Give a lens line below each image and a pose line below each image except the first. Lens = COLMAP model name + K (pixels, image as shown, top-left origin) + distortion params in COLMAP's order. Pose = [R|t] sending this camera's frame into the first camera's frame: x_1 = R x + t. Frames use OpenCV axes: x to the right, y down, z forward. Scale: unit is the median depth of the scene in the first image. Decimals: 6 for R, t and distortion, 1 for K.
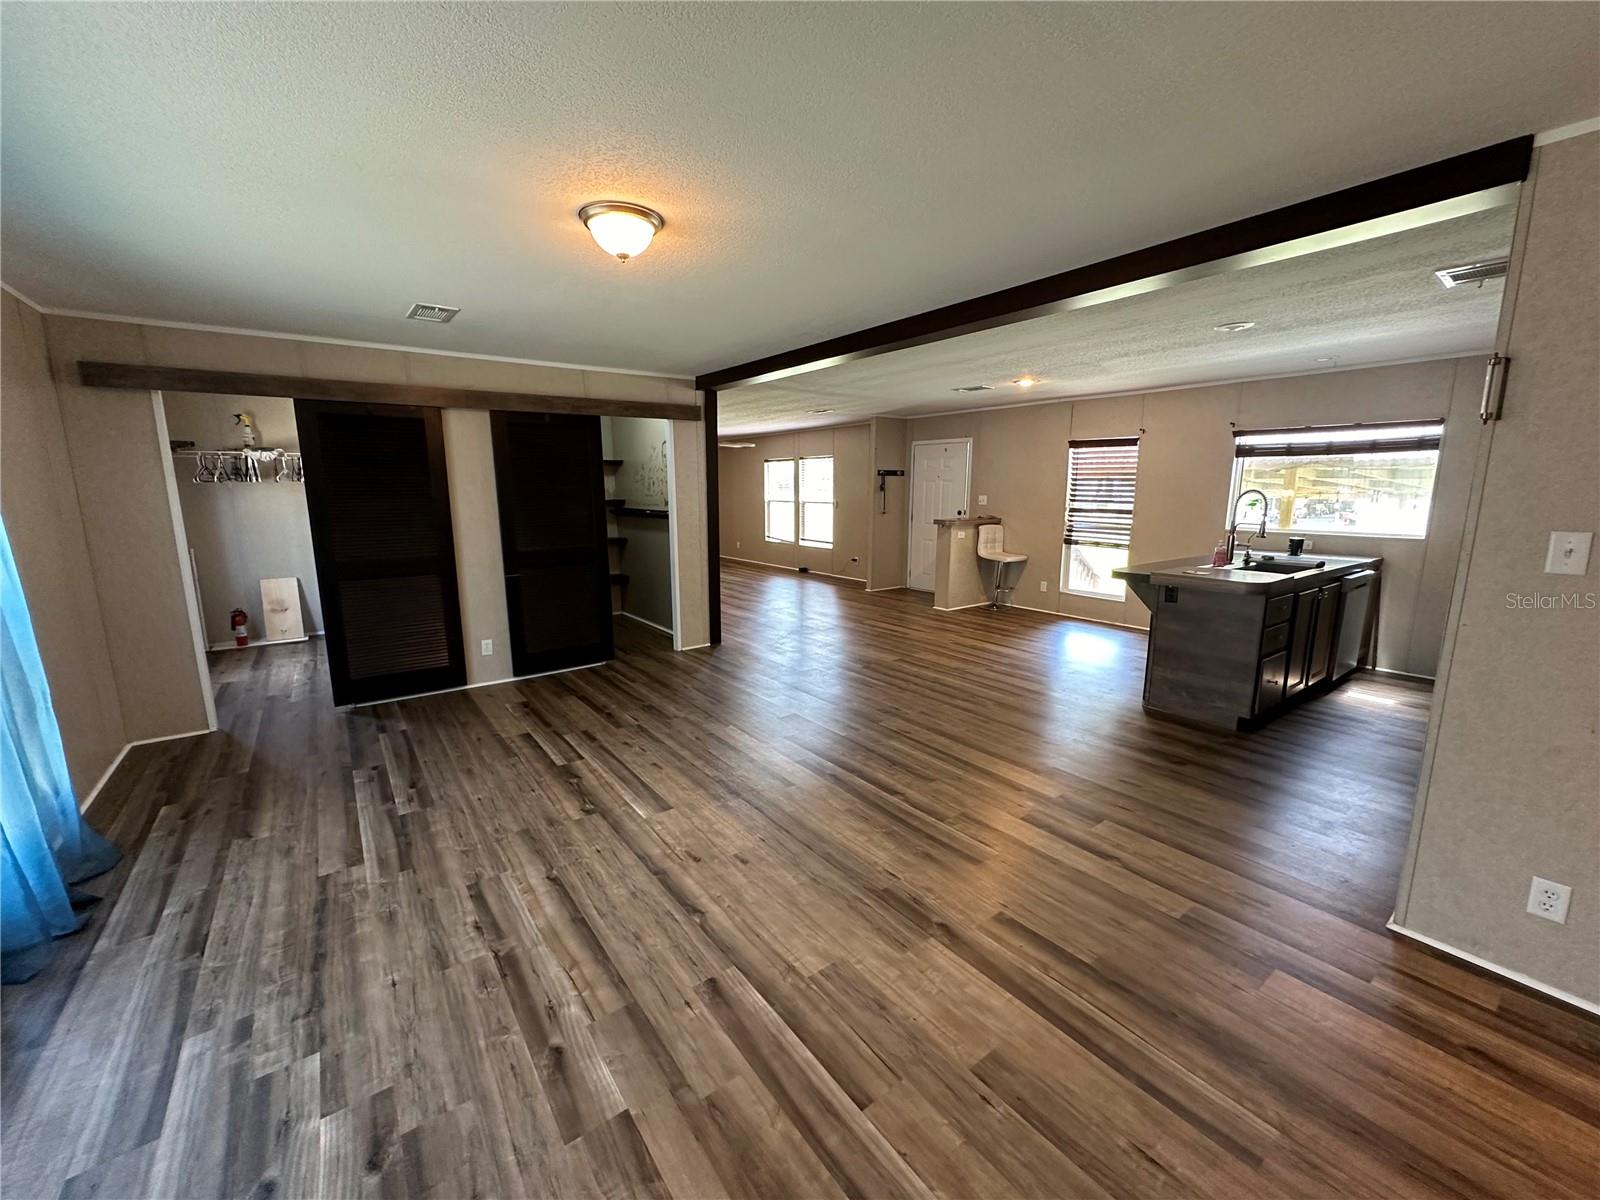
lens RADIAL K [[635.8, 0, 792.7], [0, 635.8, 601.4], [0, 0, 1]] dist [-0.002775, 0.000748]
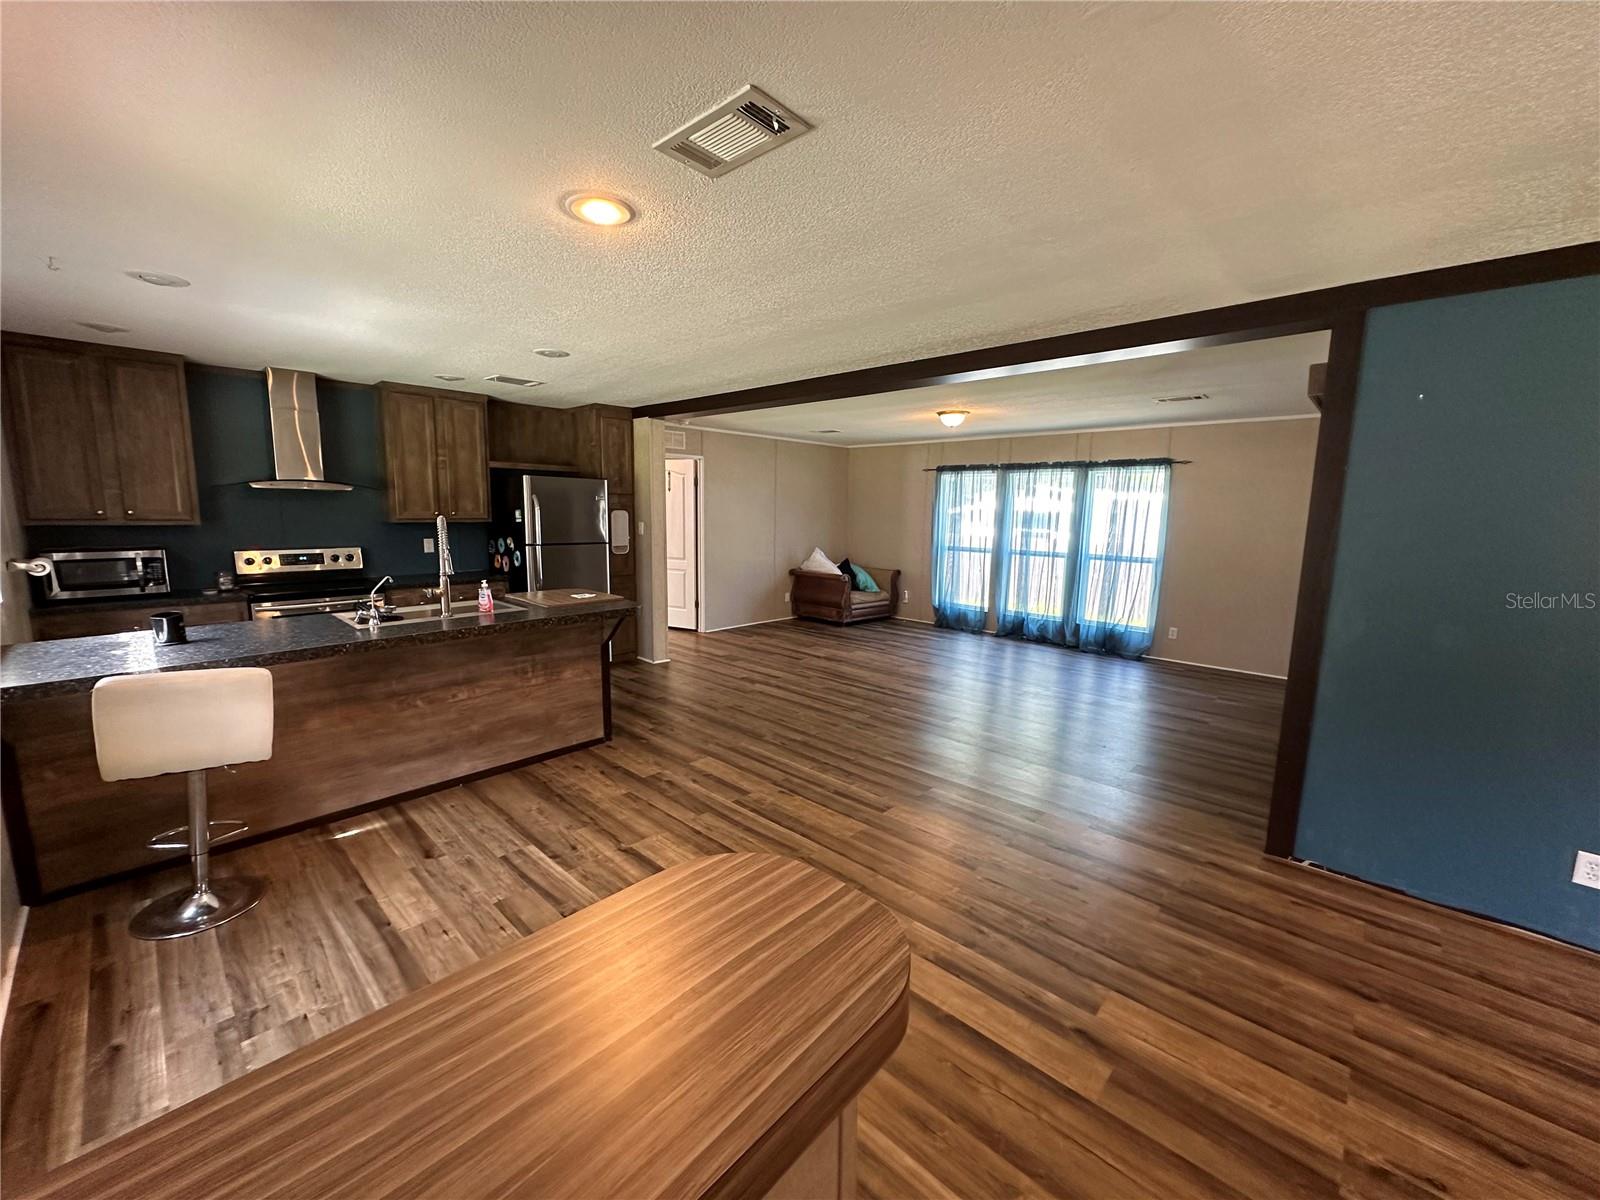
lens RADIAL K [[635.8, 0, 798.4], [0, 635.8, 598.6], [0, 0, 1]] dist [-0.002775, 0.000748]
pose [[-0.983858, 0.014347, -0.178373, 0.643611], [-0.043461, 0.947779, 0.315953, -0.513441], [0.173591, 0.318605, -0.931857, 2.725750]]
